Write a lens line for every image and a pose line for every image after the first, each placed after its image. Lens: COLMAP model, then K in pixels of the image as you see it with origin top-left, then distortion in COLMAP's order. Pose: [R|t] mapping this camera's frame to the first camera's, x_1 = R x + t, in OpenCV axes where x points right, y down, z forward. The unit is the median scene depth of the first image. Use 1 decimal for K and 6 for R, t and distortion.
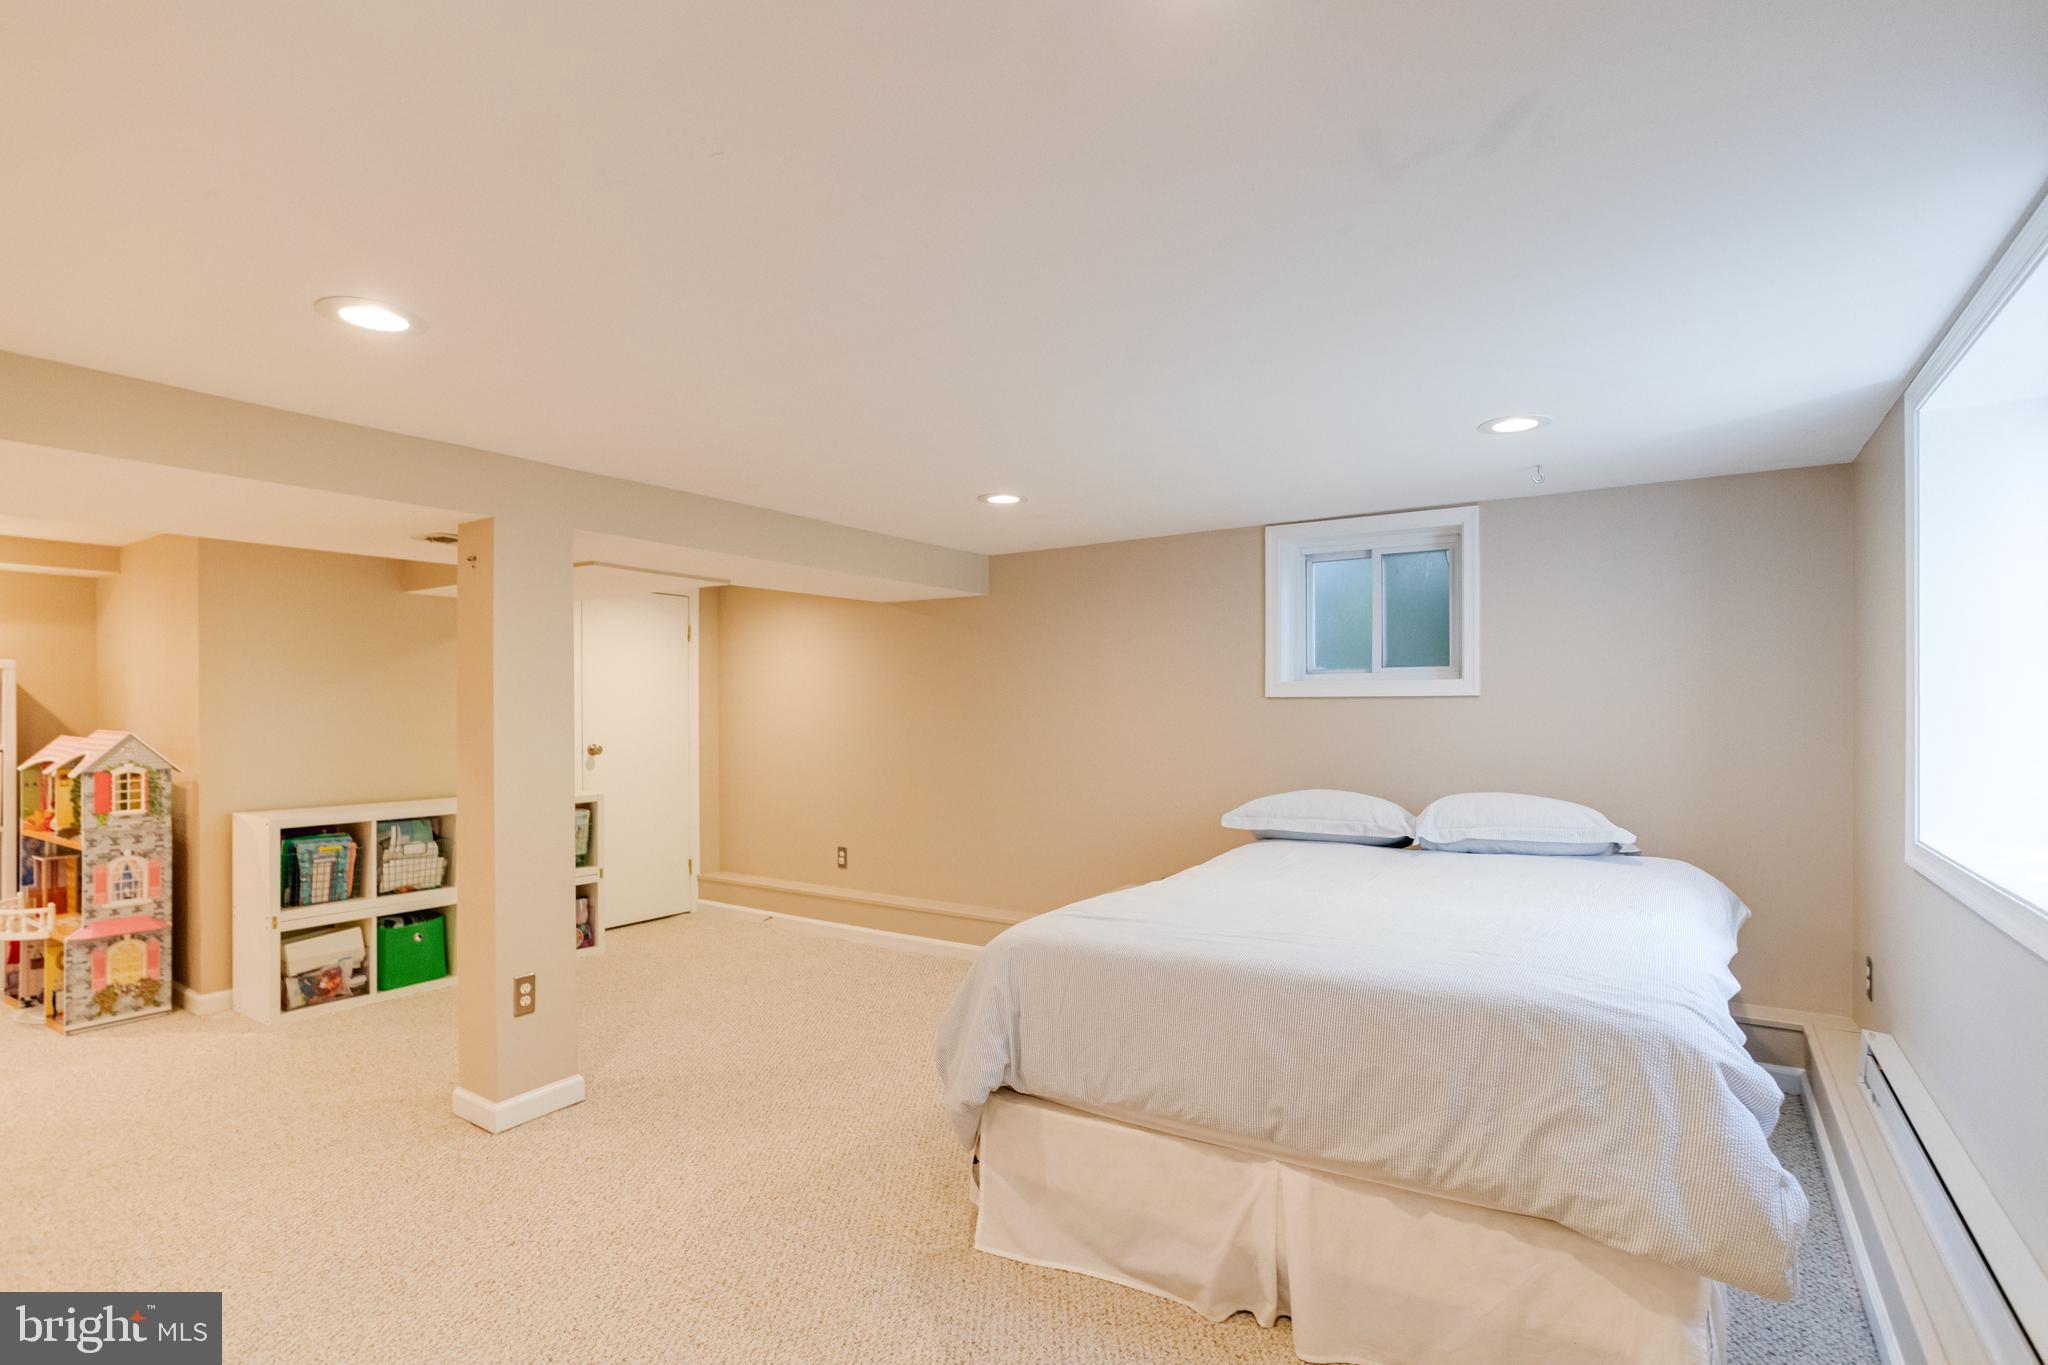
lens RADIAL K [[996.1, 0, 1047.9], [0, 996.1, 716.0], [0, 0, 1]] dist [-0.056520, 0.035950]
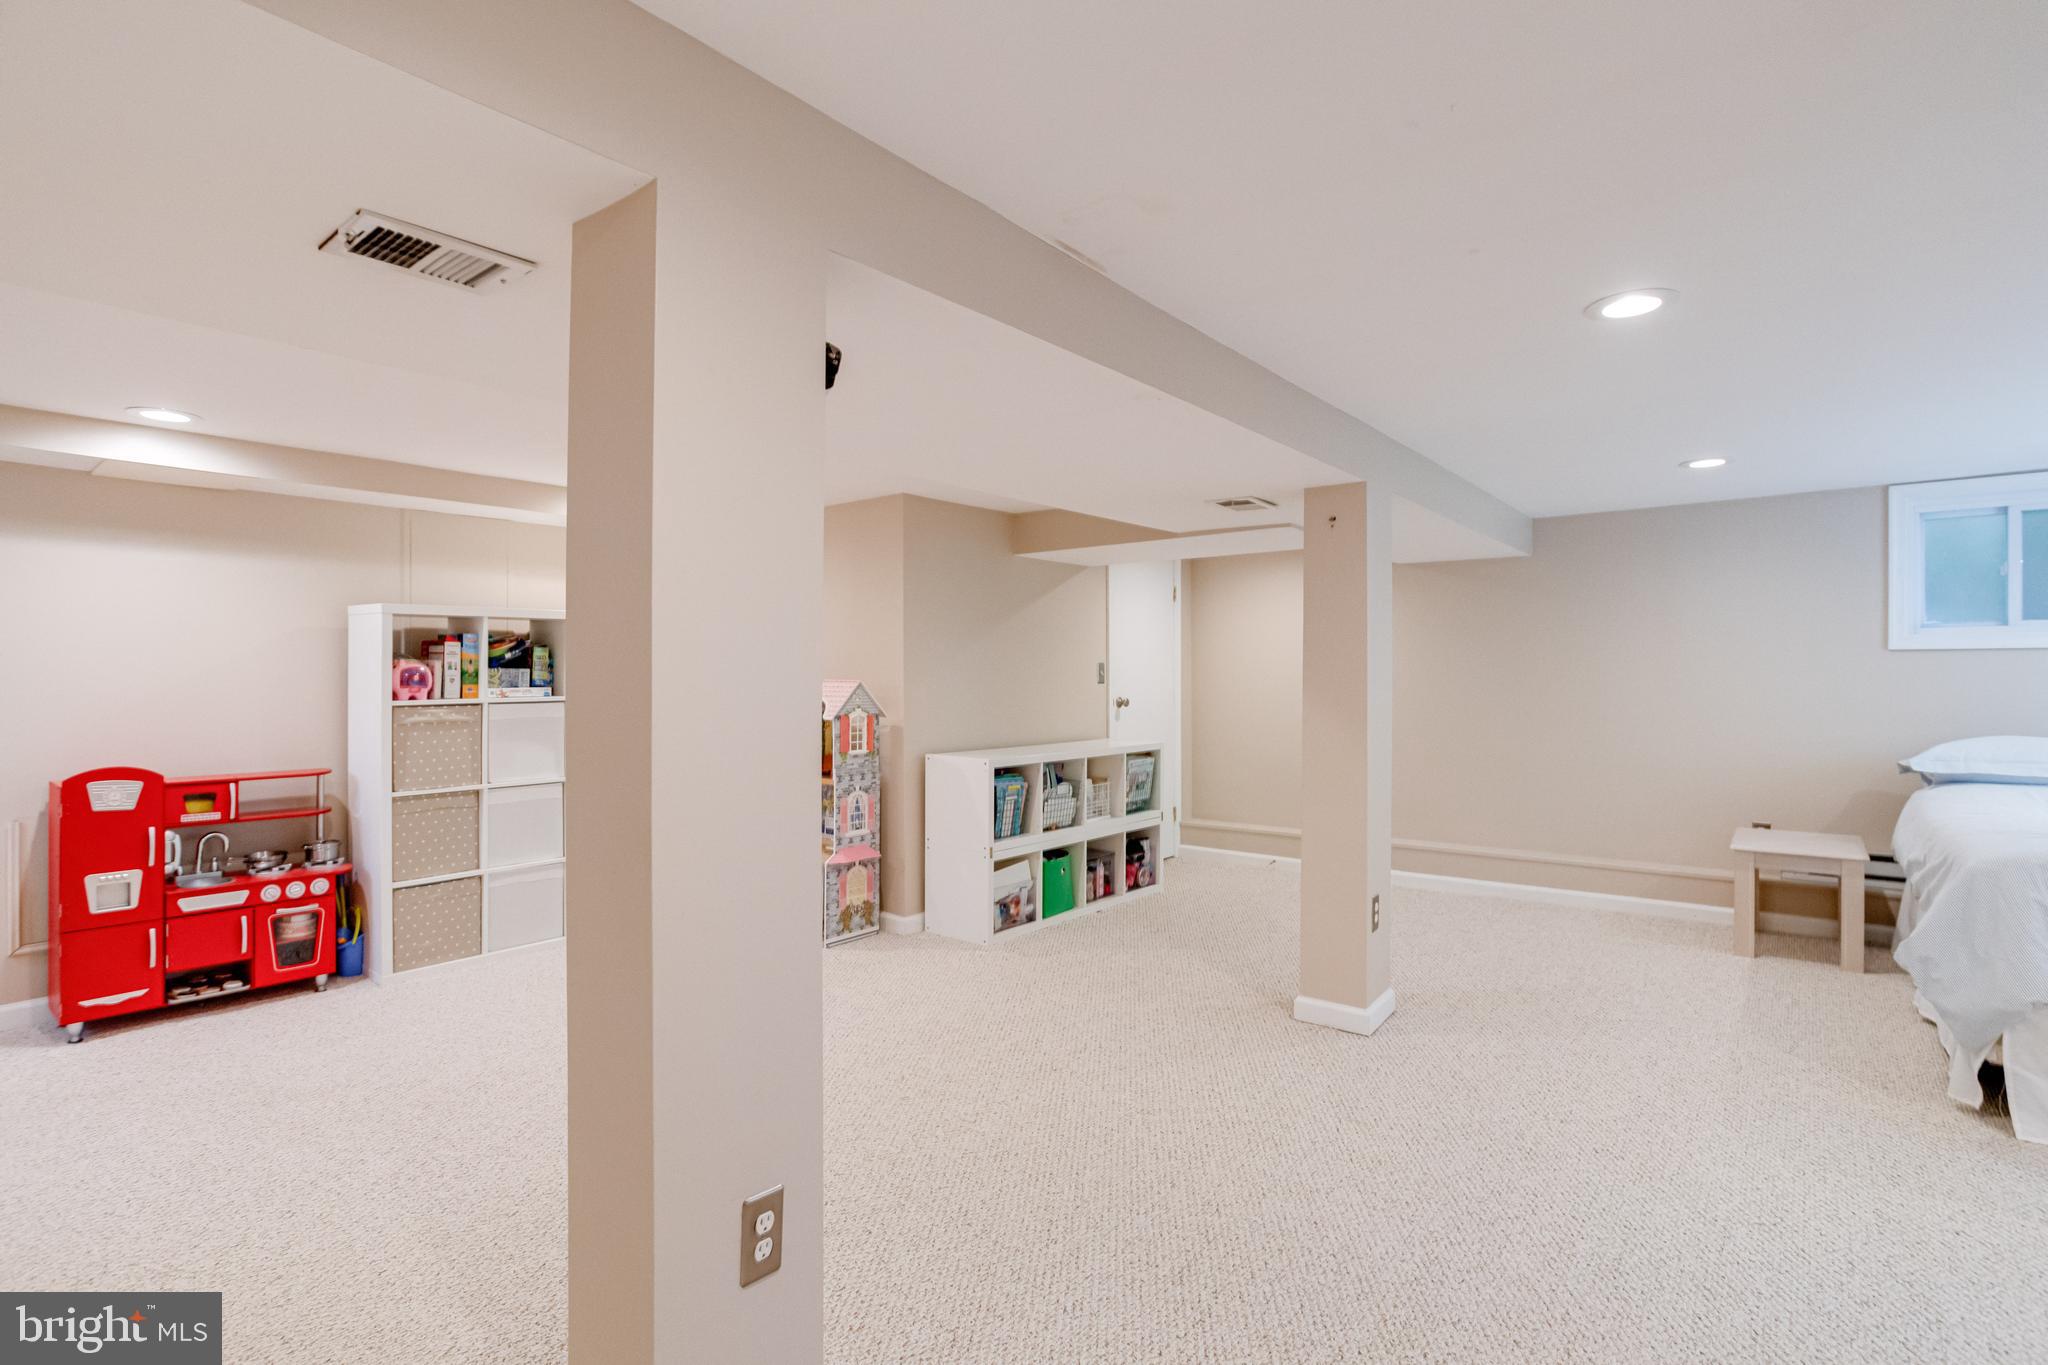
lens RADIAL K [[993.3, 0, 1029.0], [0, 993.3, 679.3], [0, 0, 1]] dist [-0.041133, 0.024496]
pose [[0.995835, 0.000969, -0.091166, -0.633729], [-0.001424, 0.999987, -0.004929, 0.020060], [0.091160, 0.005039, 0.995824, -0.116005]]
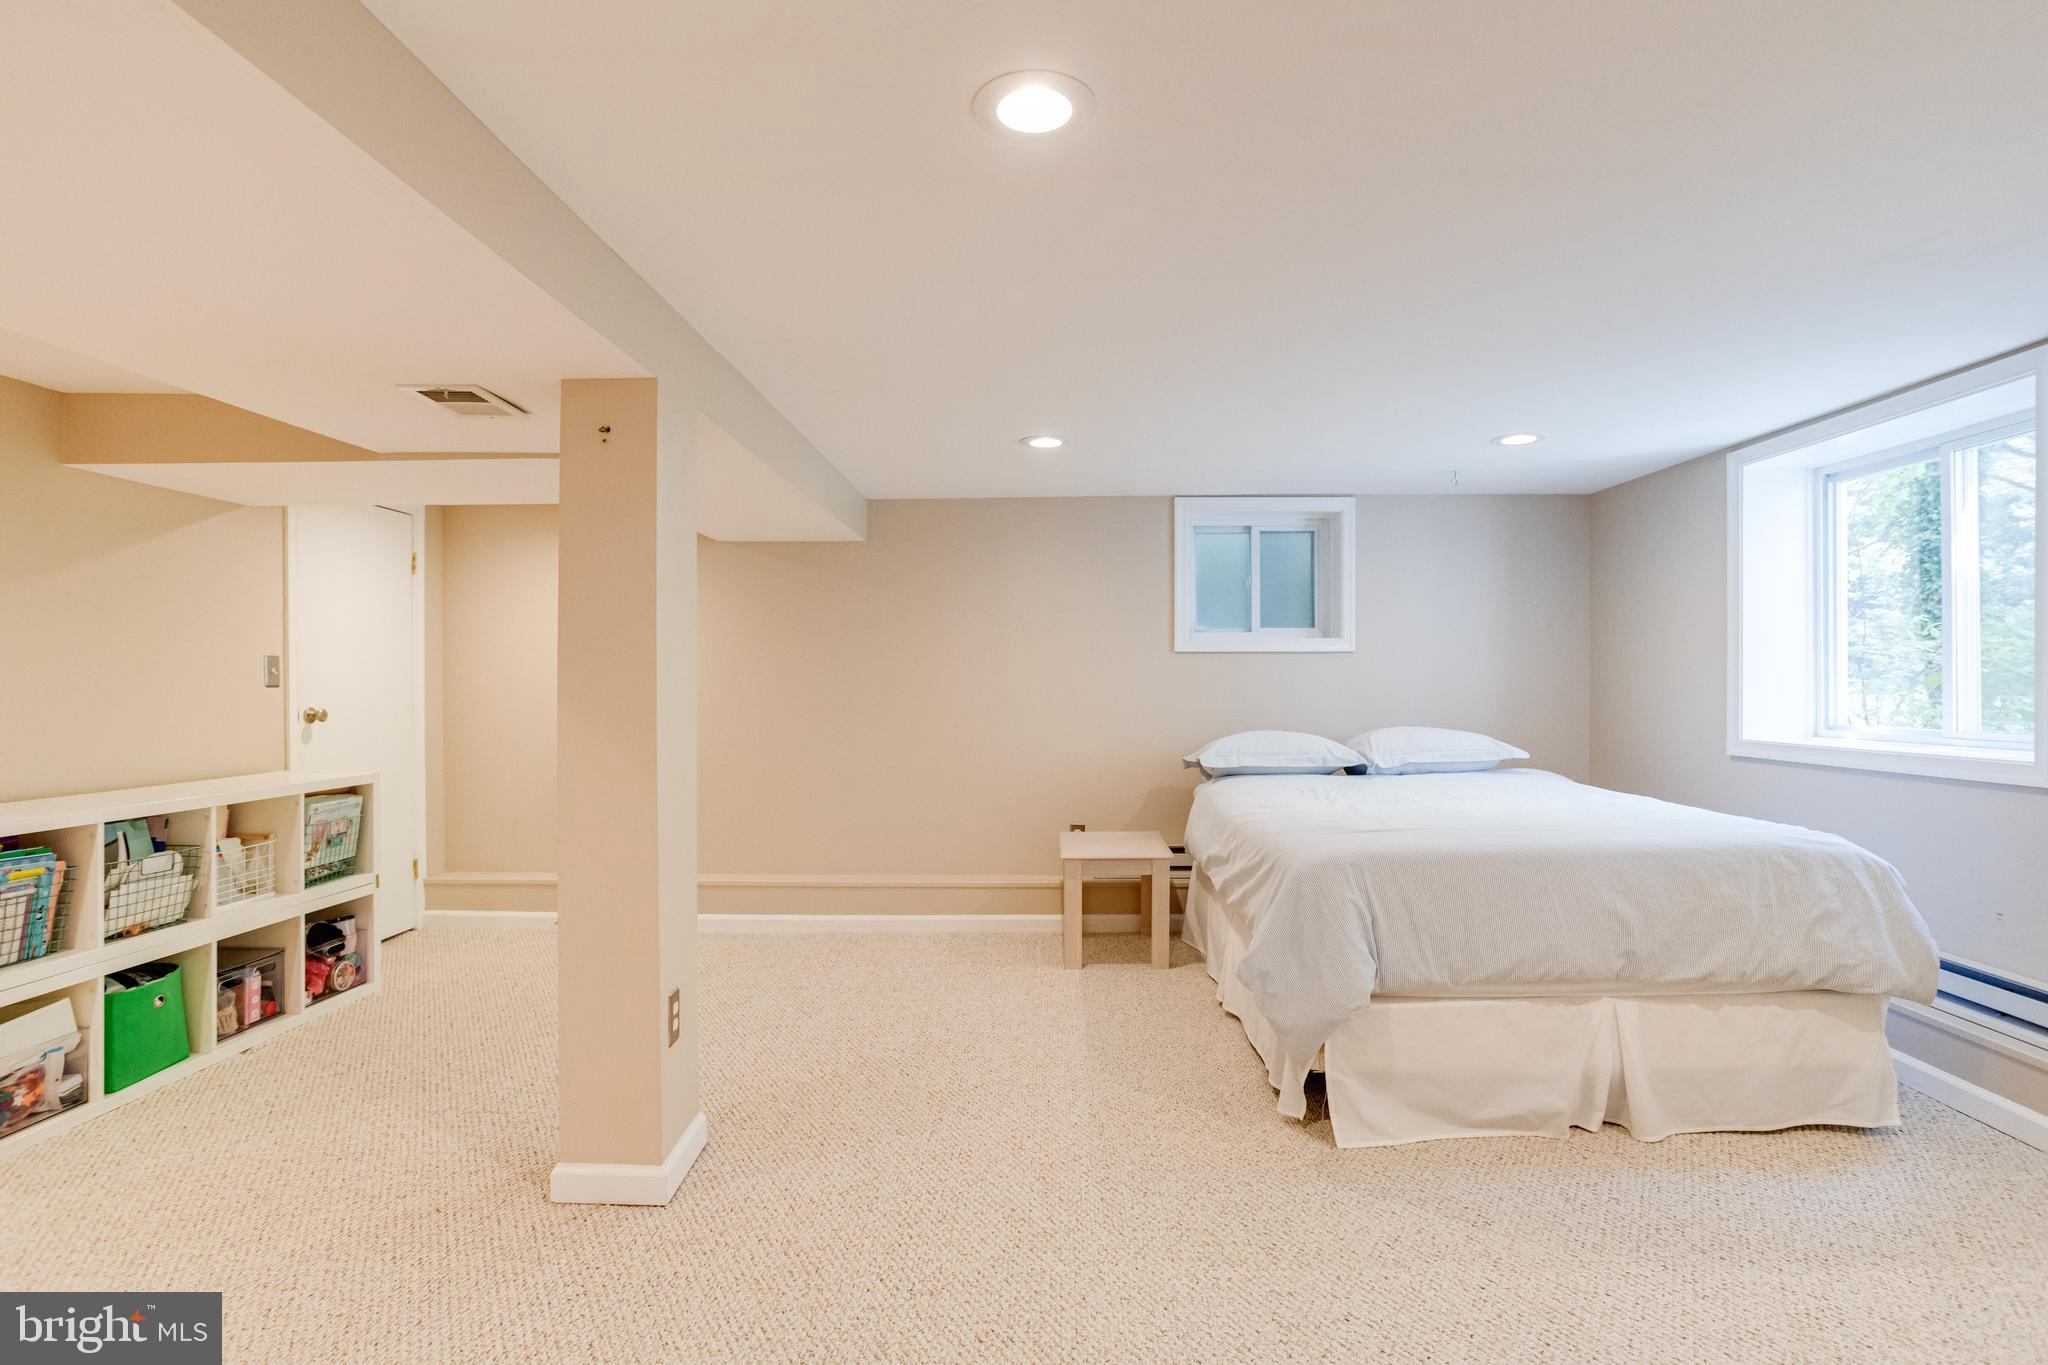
lens RADIAL K [[990.7, 0, 1029.9], [0, 990.7, 689.6], [0, 0, 1]] dist [-0.045652, 0.024340]
pose [[0.847708, -0.002833, 0.530456, -0.540428], [0.004388, 0.999989, -0.001673, 0.026124], [-0.530446, 0.003746, 0.847711, 0.162142]]
